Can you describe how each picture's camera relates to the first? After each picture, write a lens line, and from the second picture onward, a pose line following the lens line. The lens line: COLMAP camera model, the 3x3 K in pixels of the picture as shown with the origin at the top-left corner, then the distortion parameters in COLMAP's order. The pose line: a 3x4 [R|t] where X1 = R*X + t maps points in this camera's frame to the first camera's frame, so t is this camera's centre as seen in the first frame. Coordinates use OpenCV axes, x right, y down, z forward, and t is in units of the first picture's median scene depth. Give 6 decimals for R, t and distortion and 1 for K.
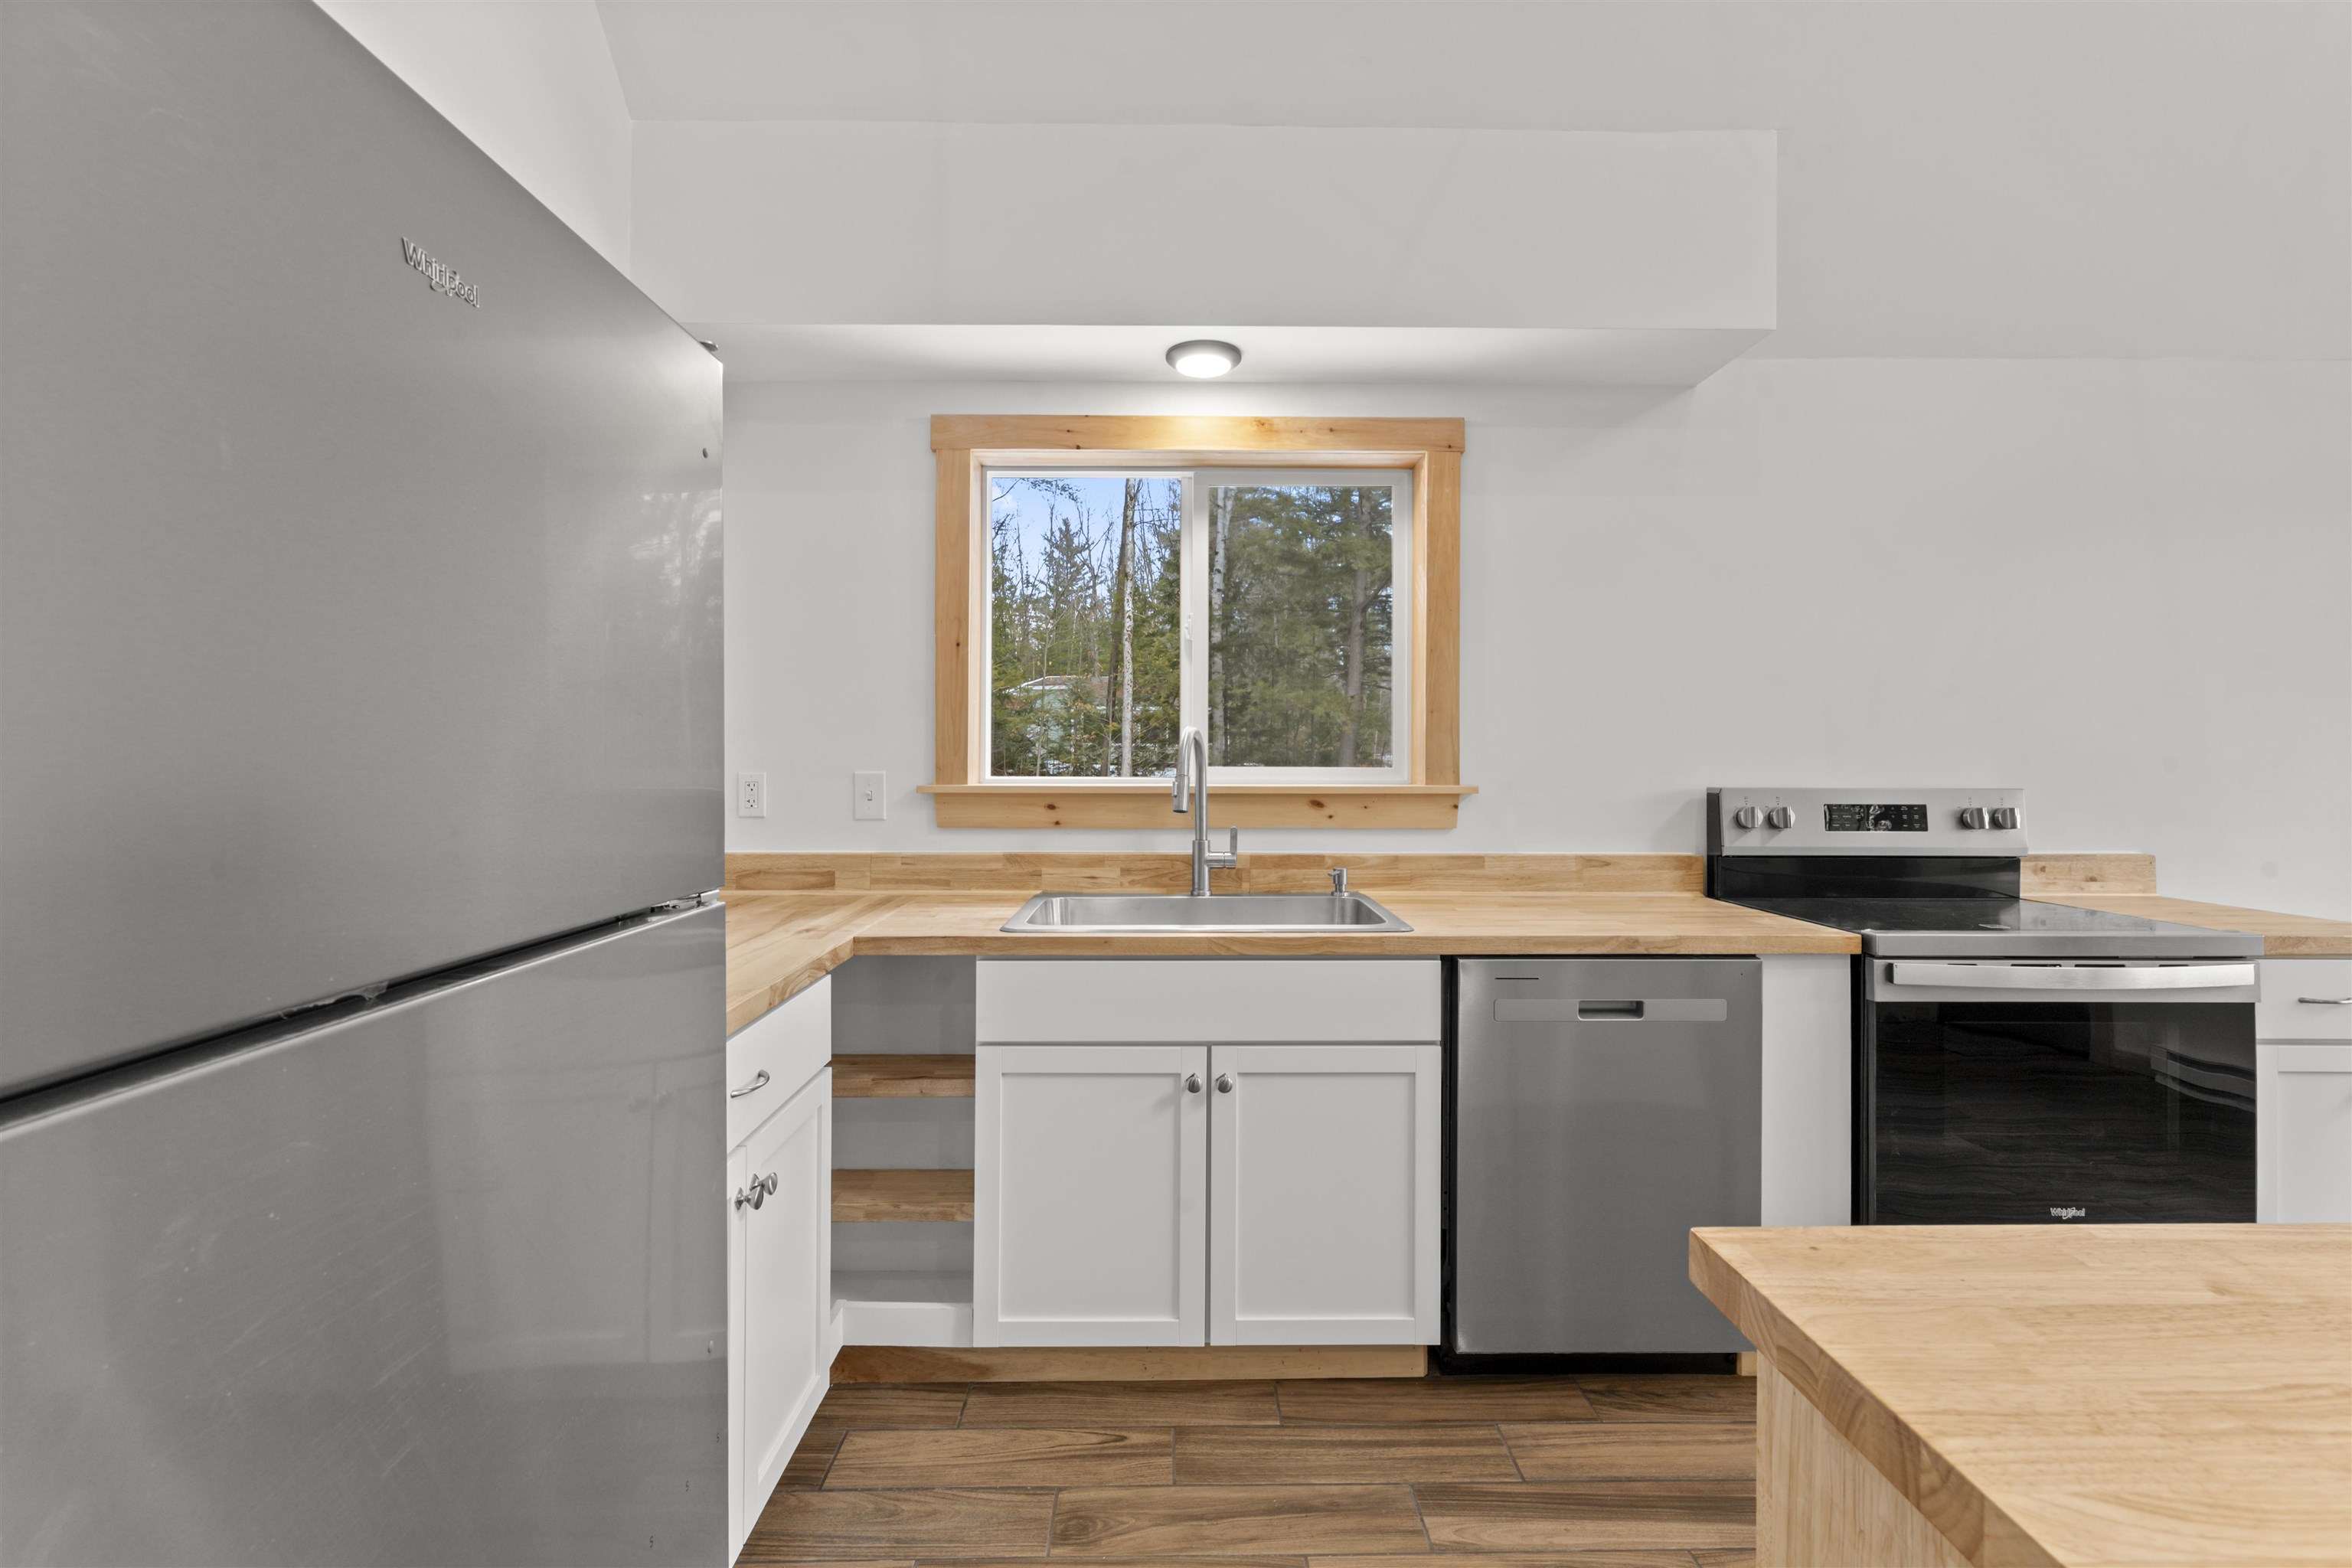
lens RADIAL K [[1028.5, 0, 1186.4], [0, 1028.5, 751.7], [0, 0, 1]] dist [0.001395, -0.000150]
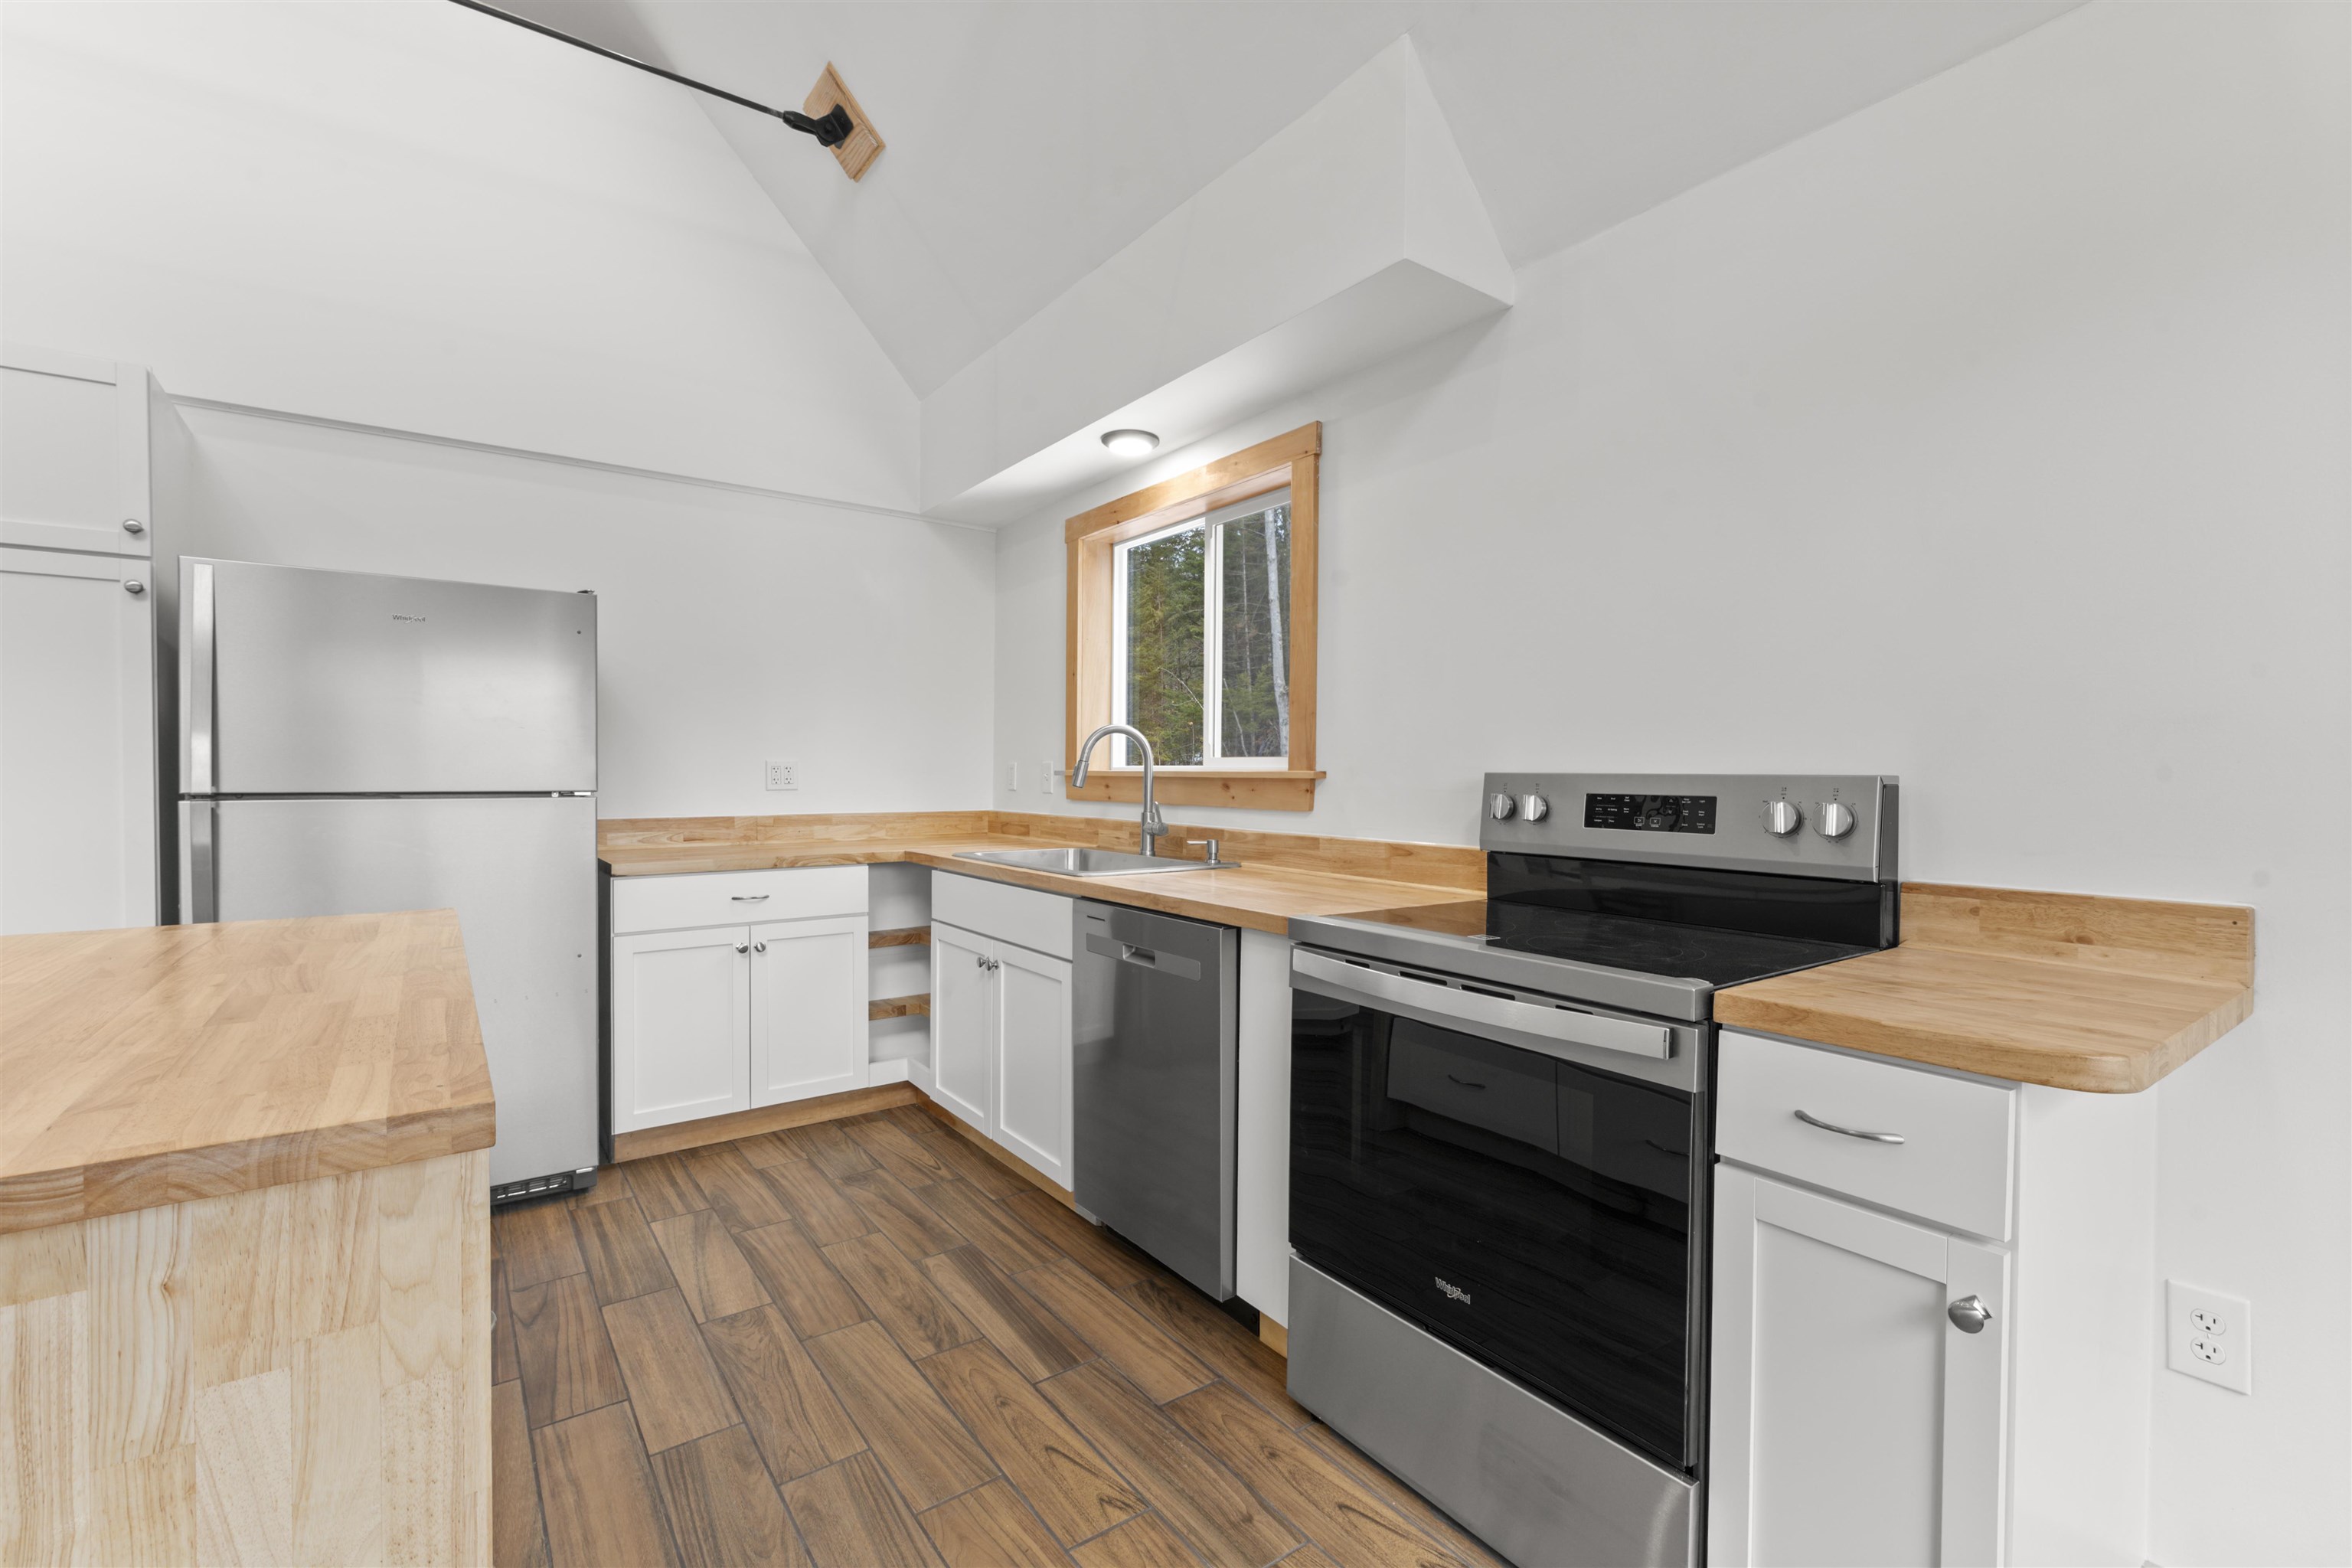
lens RADIAL K [[1021.7, 0, 1176.0], [0, 1021.7, 784.0], [0, 0, 1]] dist [0.000843, -0.000352]
pose [[0.577124, 0.011118, -0.816581, 1.077709], [0.002671, 0.999876, 0.015501, 0.030710], [0.816652, -0.011127, 0.577023, 0.288245]]
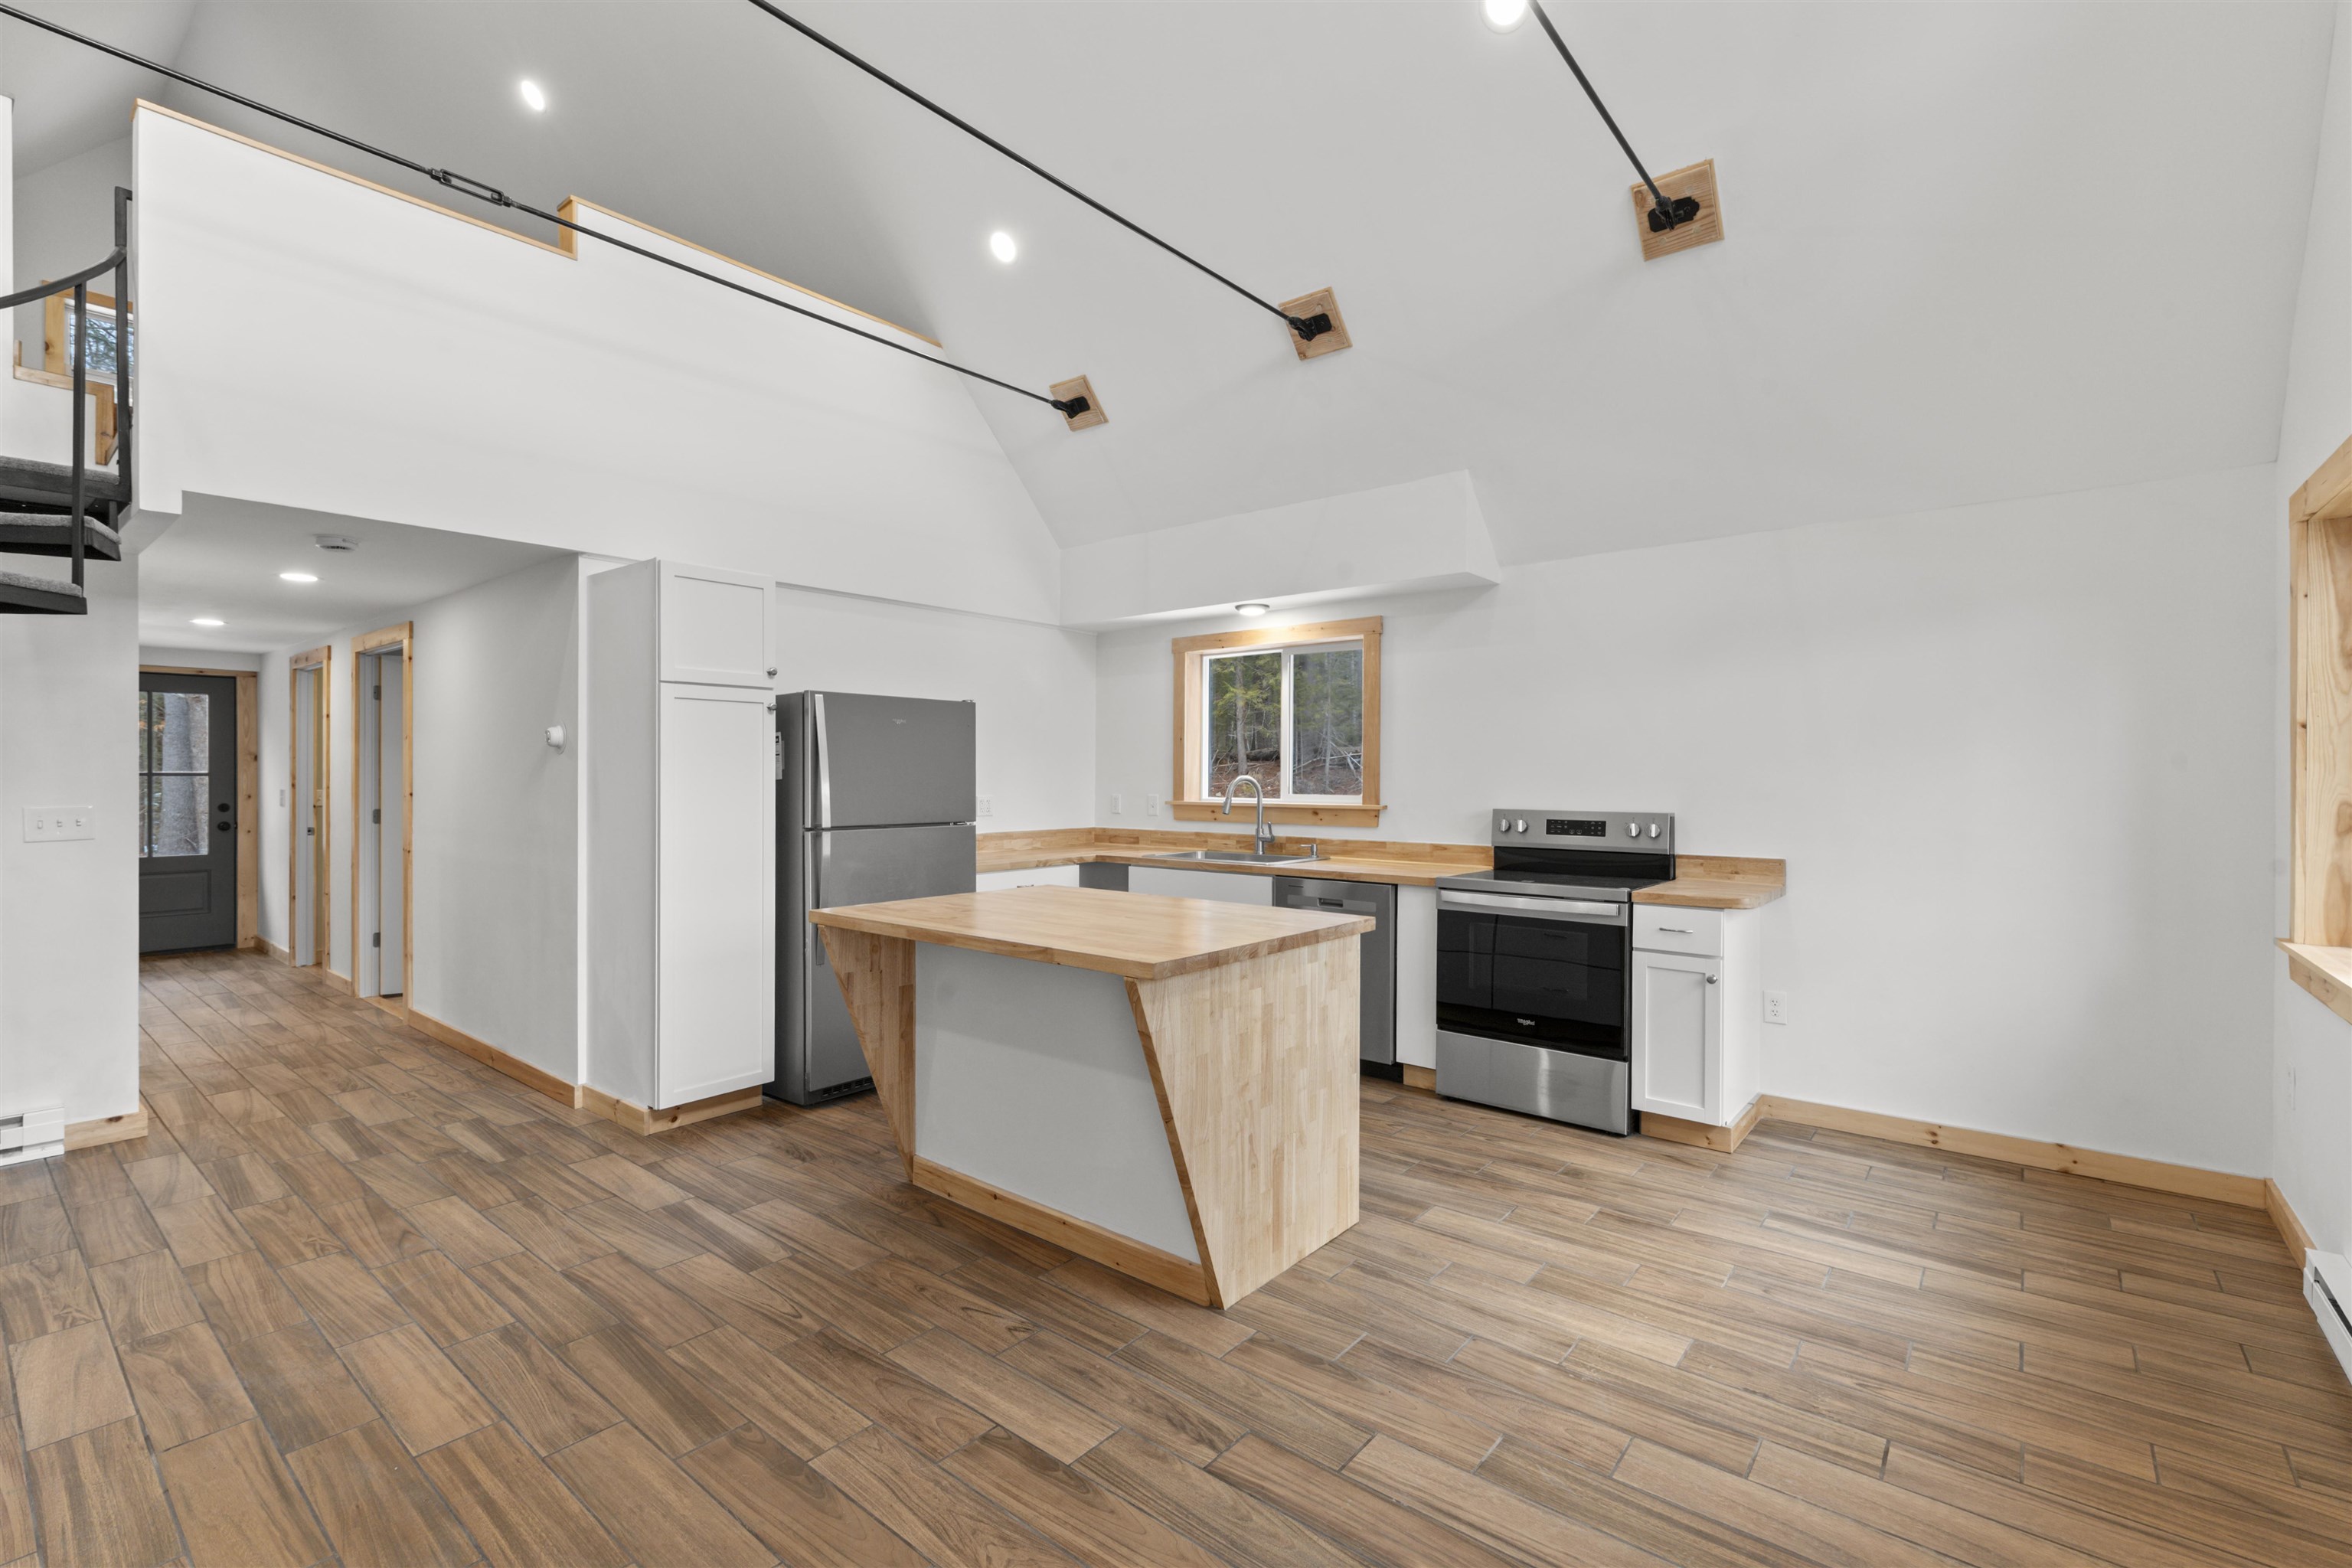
lens RADIAL K [[1035.1, 0, 1179.4], [0, 1035.1, 777.3], [0, 0, 1]] dist [0.001984, -0.000252]
pose [[0.759160, -0.000137, -0.650904, 1.294836], [0.004408, 0.999978, 0.004931, -0.032350], [0.650889, -0.006613, 0.759144, -0.753262]]
